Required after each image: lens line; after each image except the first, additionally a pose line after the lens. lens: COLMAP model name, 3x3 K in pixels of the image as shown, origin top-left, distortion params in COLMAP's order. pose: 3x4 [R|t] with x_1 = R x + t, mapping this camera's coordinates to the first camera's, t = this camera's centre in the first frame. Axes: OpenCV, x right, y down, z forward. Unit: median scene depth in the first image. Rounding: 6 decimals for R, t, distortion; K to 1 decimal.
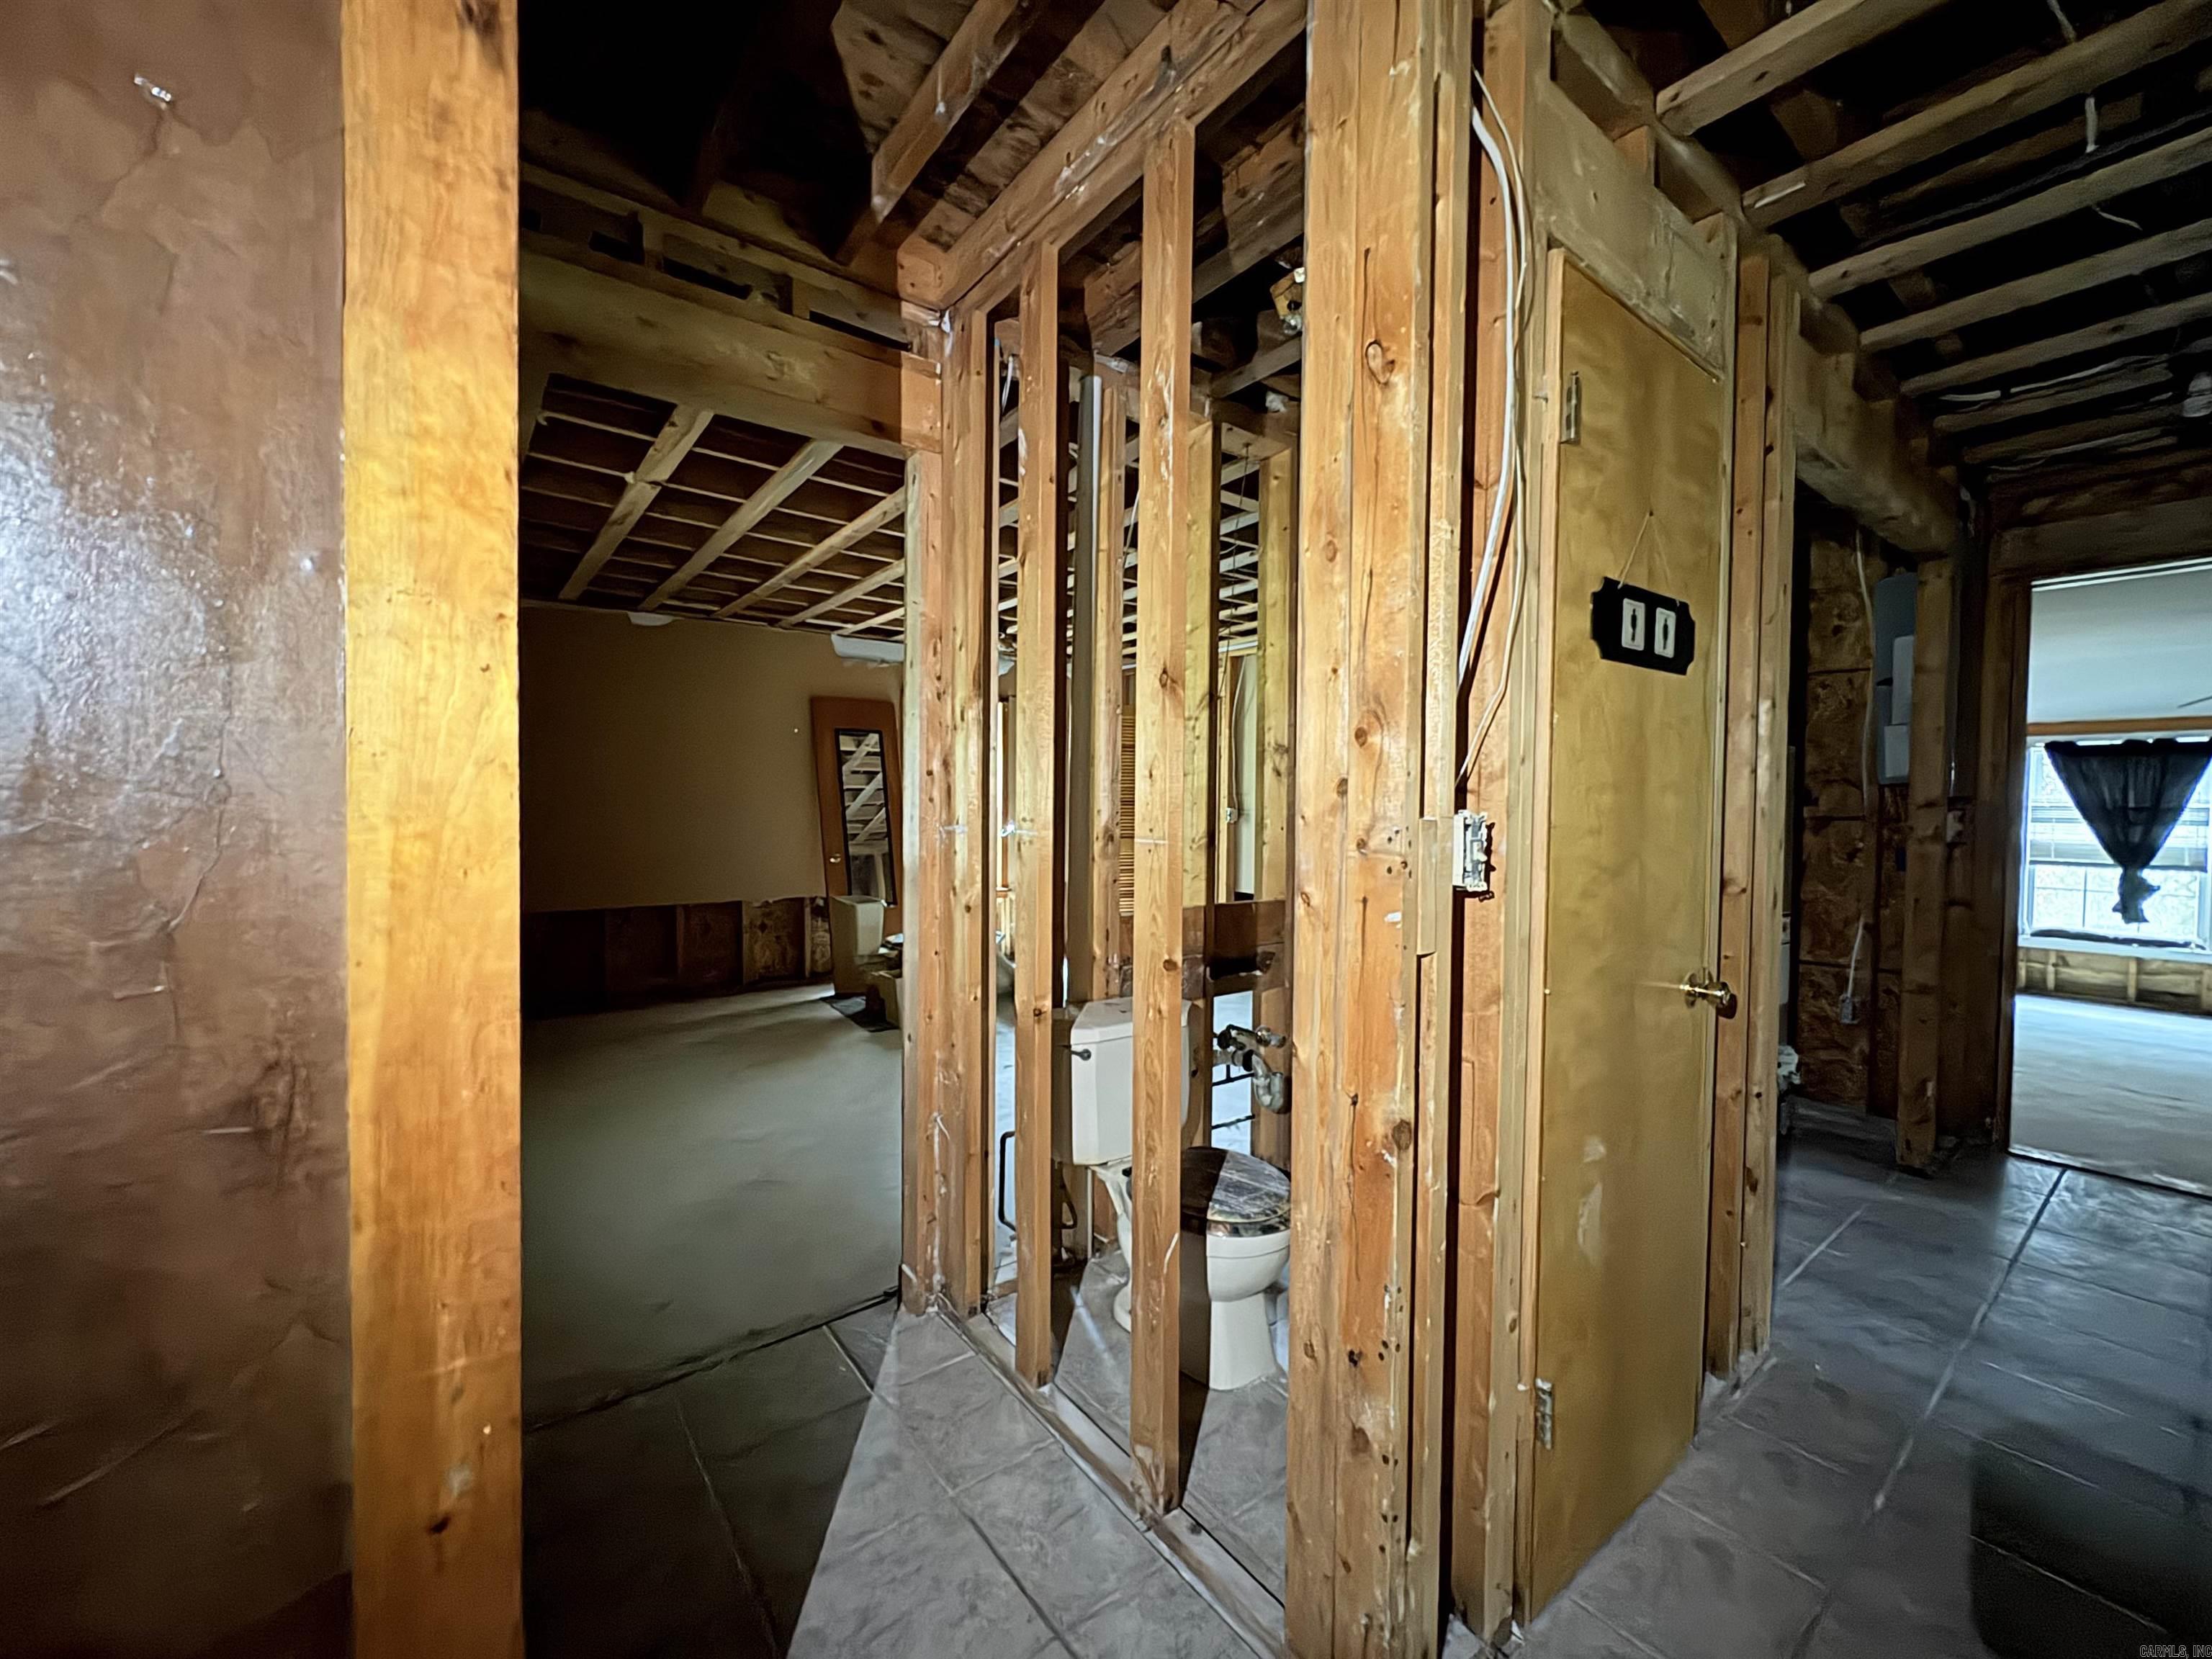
lens RADIAL K [[879.3, 0, 1102.0], [0, 879.3, 821.4], [0, 0, 1]] dist [-0.002585, 0.001107]
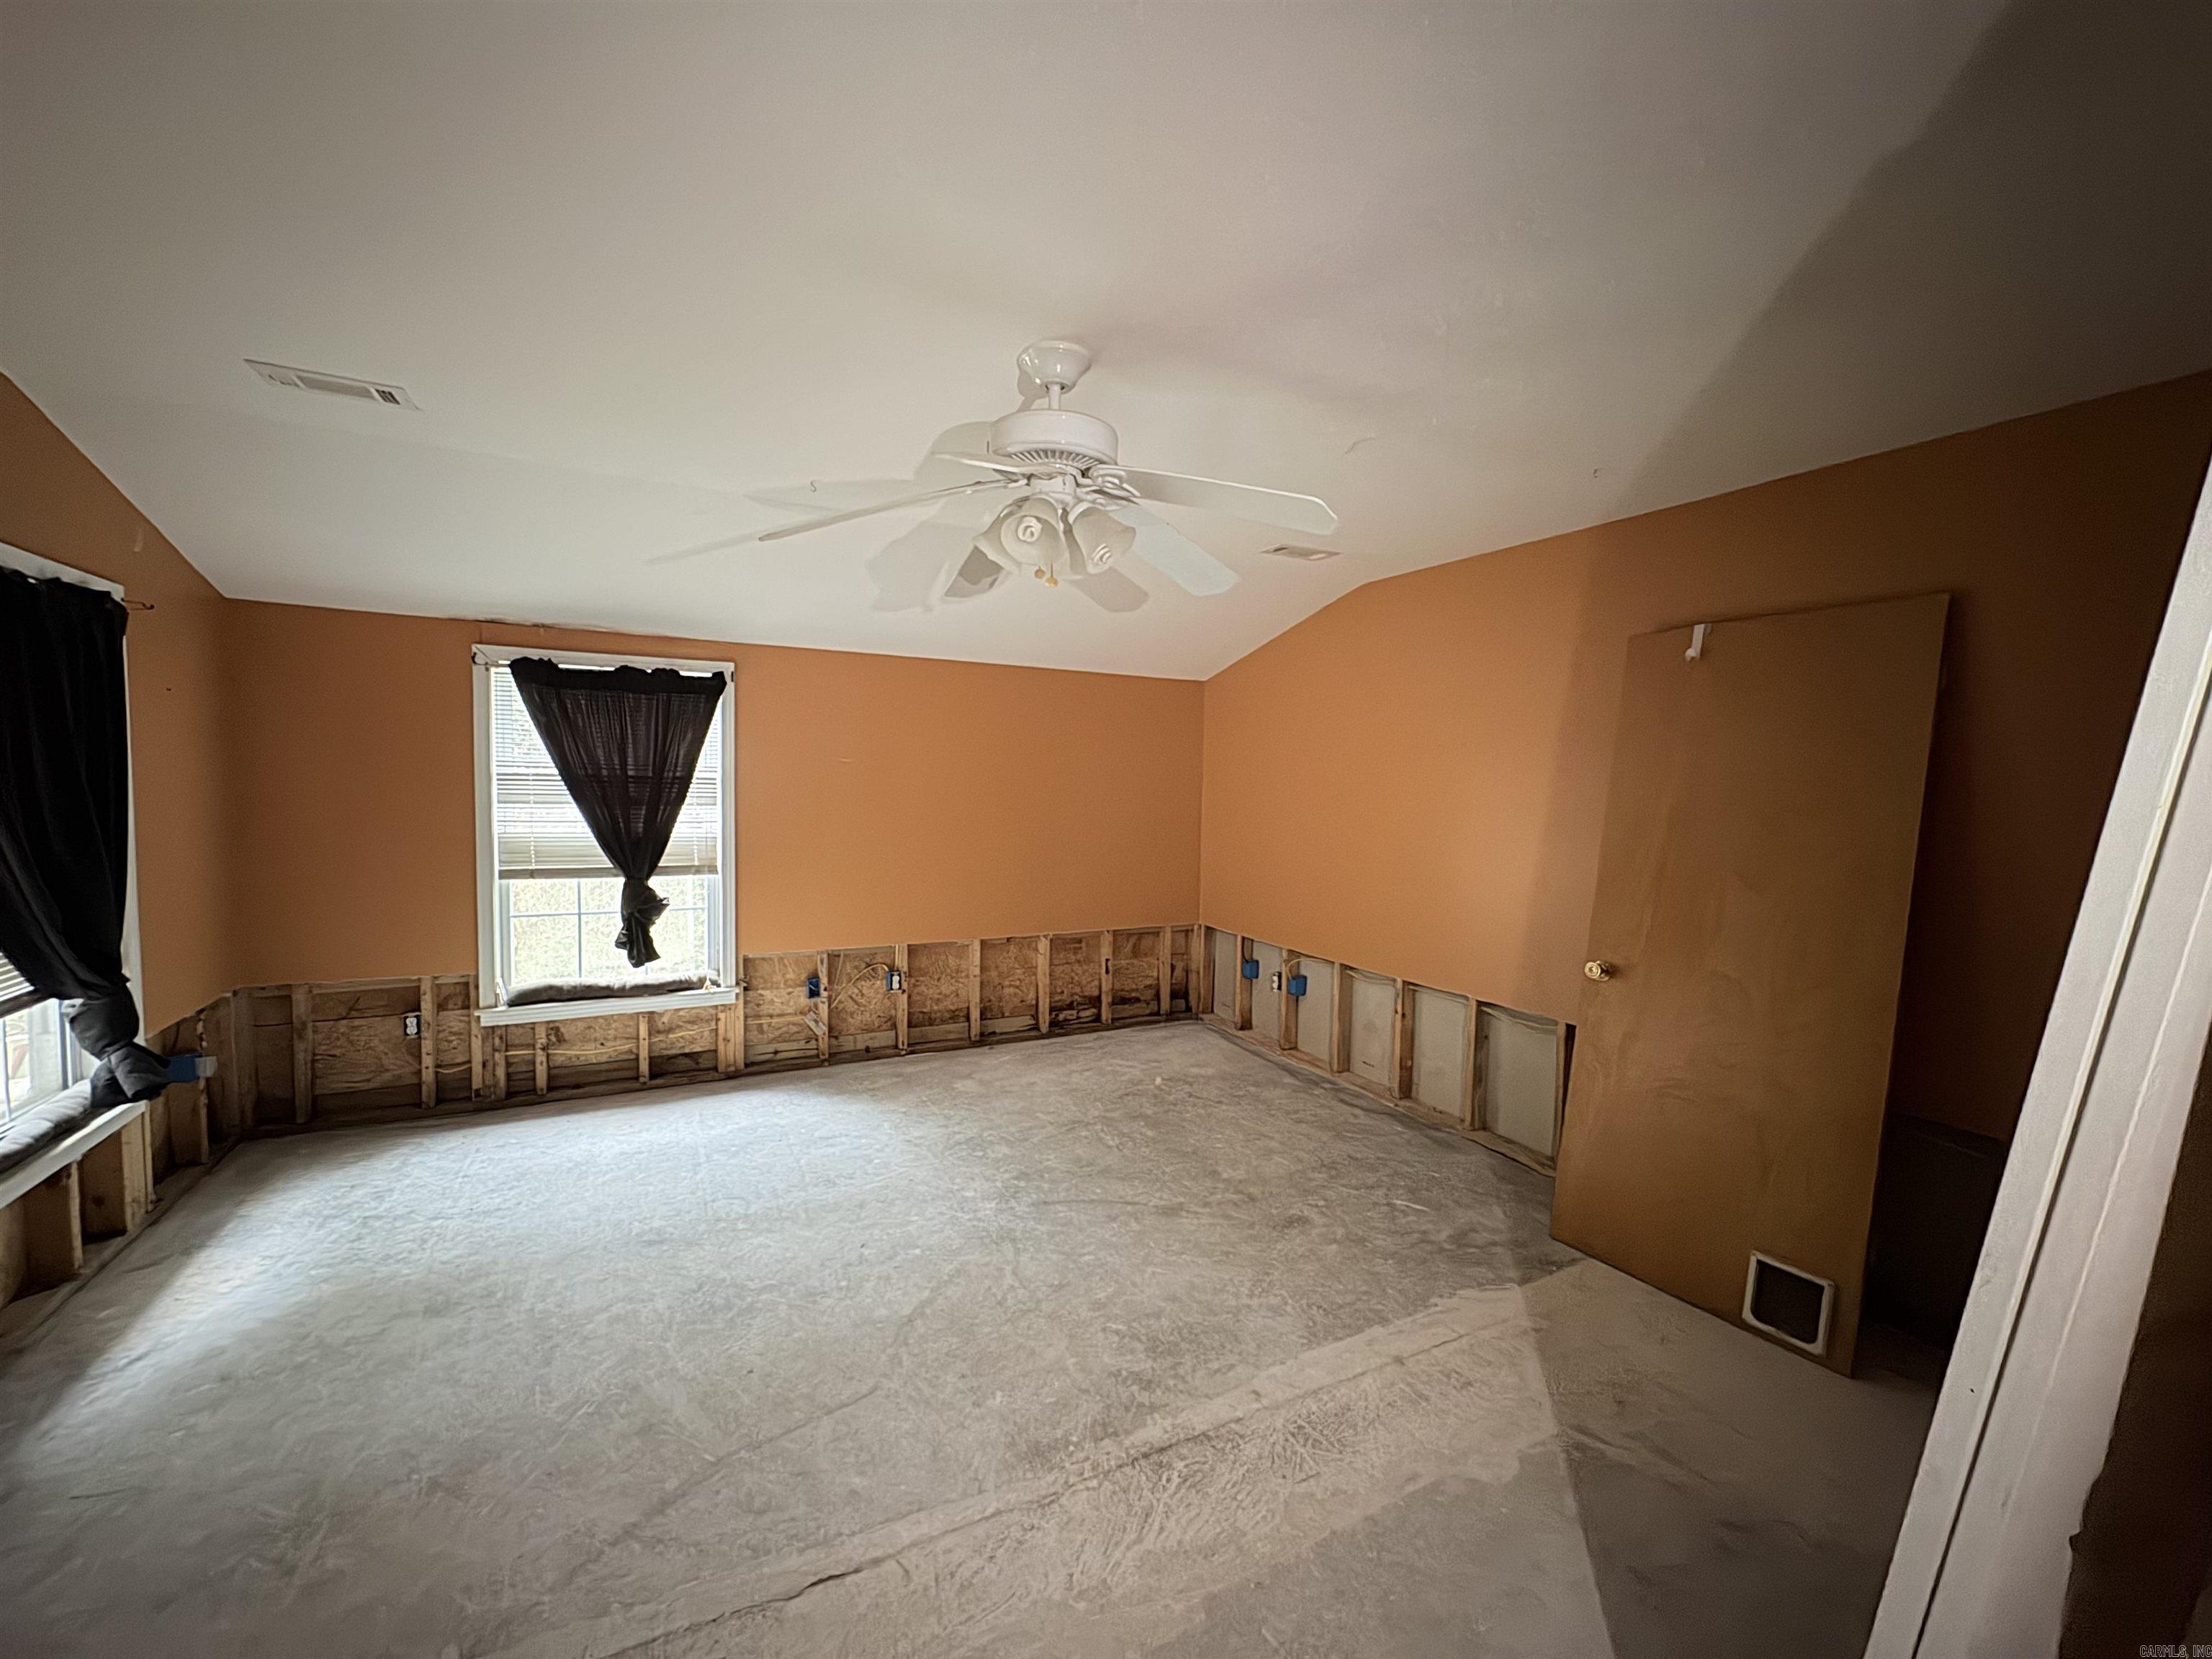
lens RADIAL K [[879.3, 0, 1106.6], [0, 879.3, 816.8], [0, 0, 1]] dist [-0.002585, 0.001107]
pose [[0.157525, -0.083697, 0.983962, 0.616024], [0.001200, 0.996417, 0.084564, -0.039646], [-0.987514, -0.012140, 0.157062, 0.573026]]
